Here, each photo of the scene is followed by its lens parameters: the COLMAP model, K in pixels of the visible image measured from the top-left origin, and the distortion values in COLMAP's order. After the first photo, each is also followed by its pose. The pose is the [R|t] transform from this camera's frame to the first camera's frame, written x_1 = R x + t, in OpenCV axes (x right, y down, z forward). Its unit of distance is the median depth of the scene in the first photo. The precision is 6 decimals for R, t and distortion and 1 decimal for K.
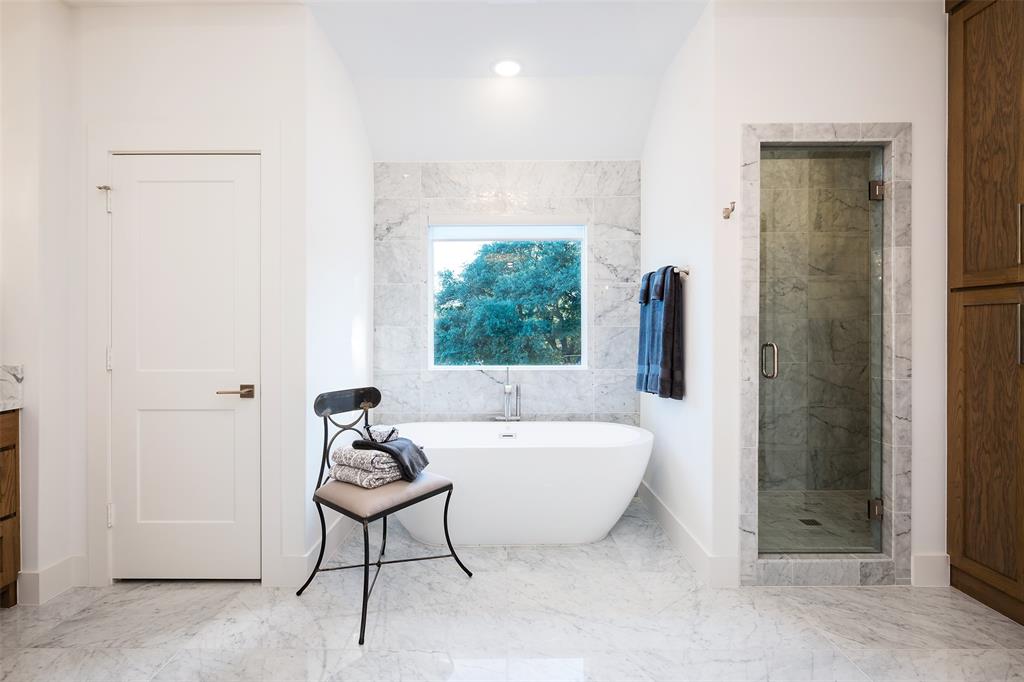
lens RADIAL K [[499.5, 0, 510.1], [0, 499.5, 334.9], [0, 0, 1]] dist [-0.002146, 0.000836]
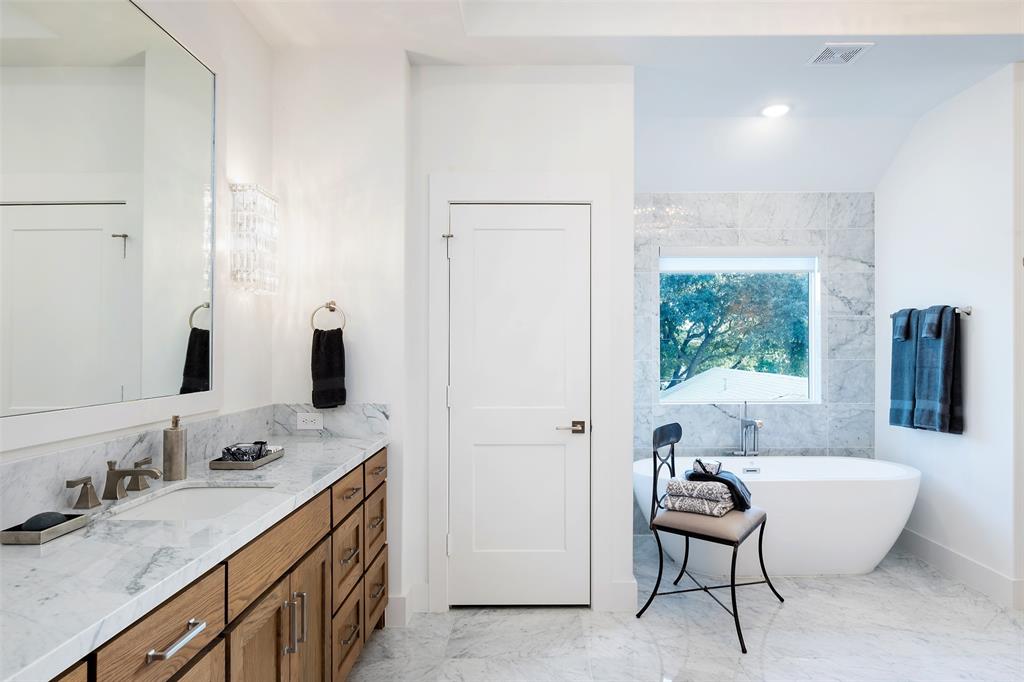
lens RADIAL K [[625.8, 0, 514.2], [0, 625.8, 346.4], [0, 0, 1]] dist [-0.001075, -0.001739]
pose [[0.999902, 0.000915, 0.013934, -0.595266], [-0.000810, 0.999971, -0.007549, -0.042634], [-0.013941, 0.007537, 0.999874, -0.288832]]
